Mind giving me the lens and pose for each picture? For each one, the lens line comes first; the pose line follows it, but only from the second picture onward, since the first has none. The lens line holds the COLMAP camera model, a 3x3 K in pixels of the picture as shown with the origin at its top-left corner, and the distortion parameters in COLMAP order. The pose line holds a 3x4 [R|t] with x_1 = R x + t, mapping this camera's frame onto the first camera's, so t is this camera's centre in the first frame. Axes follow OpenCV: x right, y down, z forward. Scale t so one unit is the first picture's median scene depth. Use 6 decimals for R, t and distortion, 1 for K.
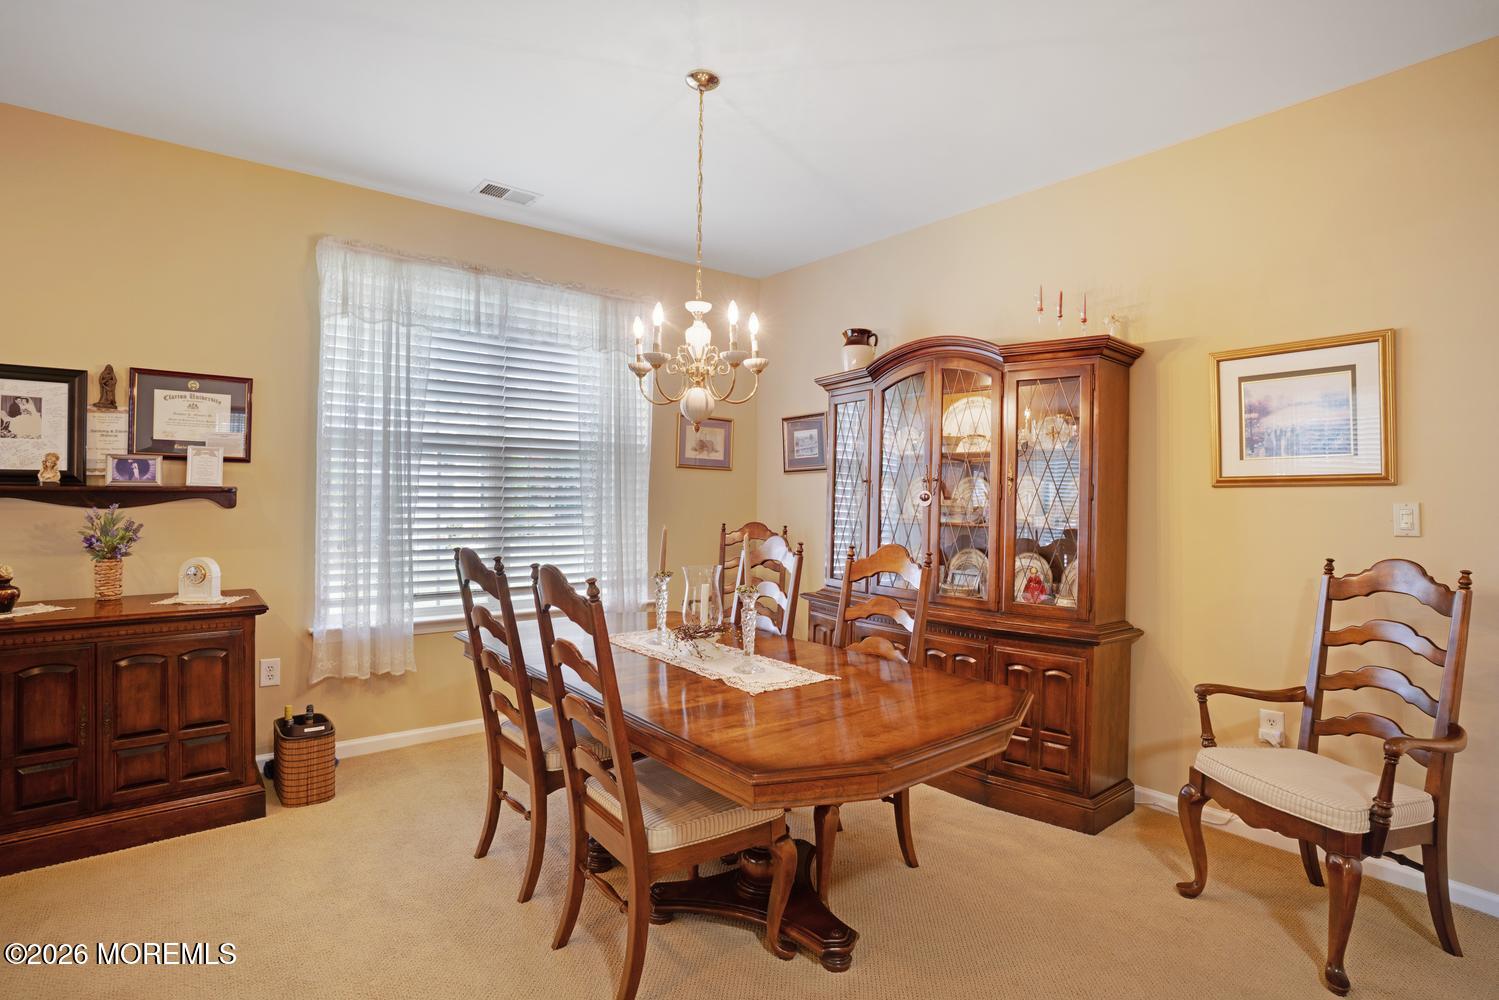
lens RADIAL K [[755.3, 0, 771.3], [0, 755.3, 504.4], [0, 0, 1]] dist [-0.071528, 0.026963]
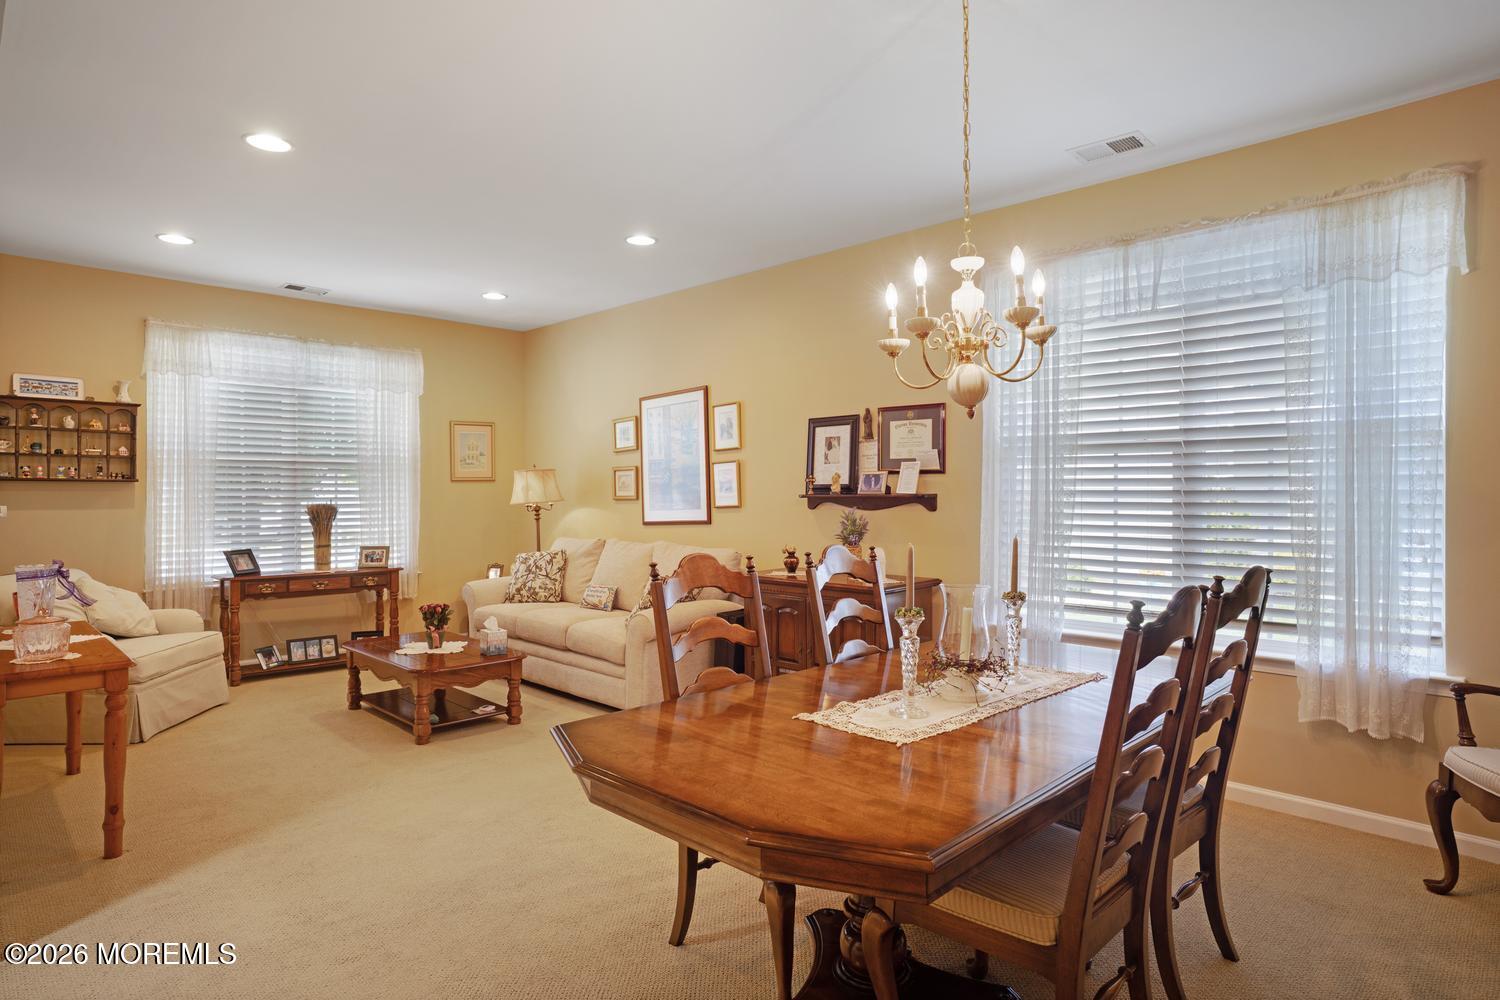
lens RADIAL K [[851.2, 0, 736.7], [0, 851.2, 503.0], [0, 0, 1]] dist [-0.020067, 0.009410]
pose [[0.103720, 0.001060, -0.994606, 0.701348], [-0.012553, 0.999921, -0.000244, -0.004799], [0.994527, 0.012510, 0.103725, 0.581766]]
